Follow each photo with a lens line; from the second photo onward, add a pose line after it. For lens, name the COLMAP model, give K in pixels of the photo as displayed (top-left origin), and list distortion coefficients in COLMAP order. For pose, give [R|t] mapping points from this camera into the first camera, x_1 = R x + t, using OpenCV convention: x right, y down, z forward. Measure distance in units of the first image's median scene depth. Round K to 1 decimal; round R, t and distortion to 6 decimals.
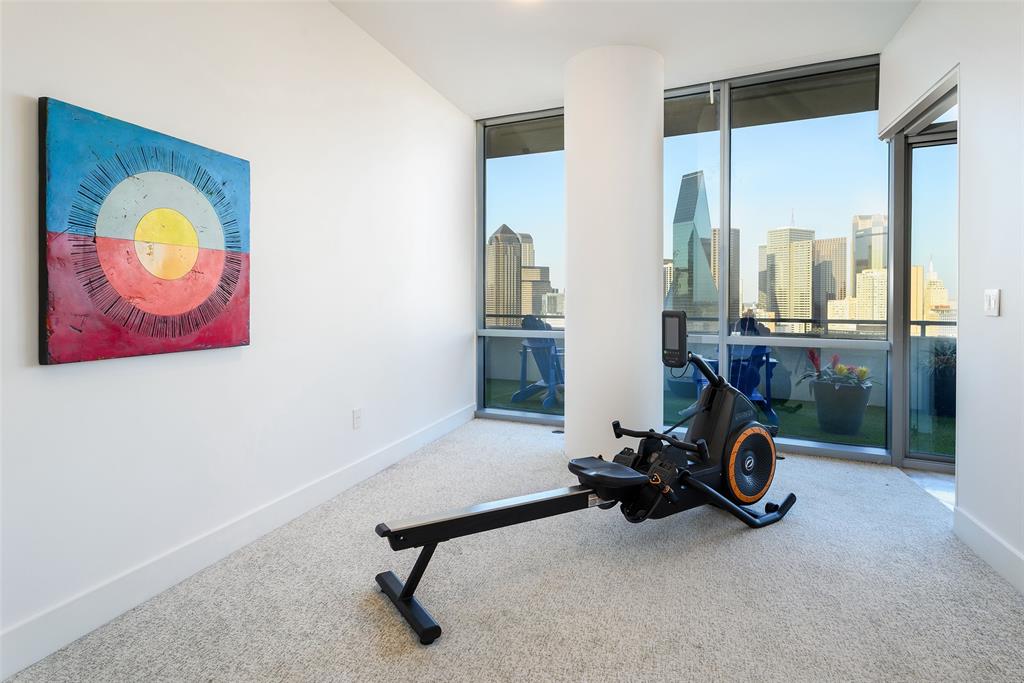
lens RADIAL K [[501.0, 0, 512.0], [0, 501.0, 341.5], [0, 0, 1]] dist [0.000272, 0.000012]
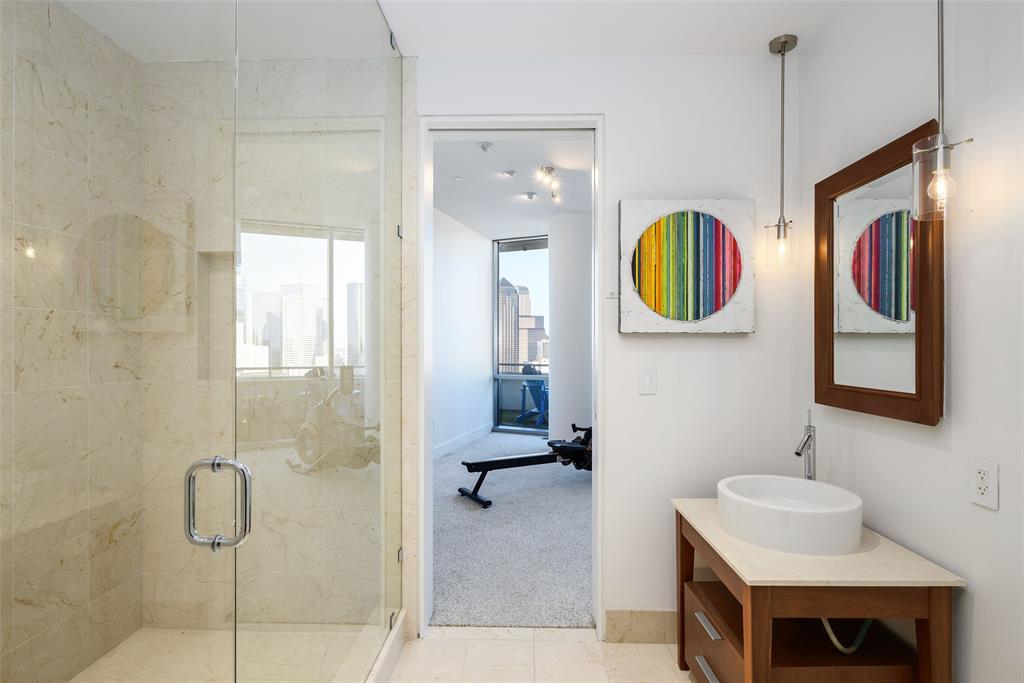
lens RADIAL K [[501.0, 0, 512.0], [0, 501.0, 341.5], [0, 0, 1]] dist [0.000272, 0.000012]
pose [[0.999967, 0.002281, 0.007766, -0.024617], [-0.001617, 0.996429, -0.084420, 0.005414], [-0.007930, 0.084404, 0.996400, -0.544120]]
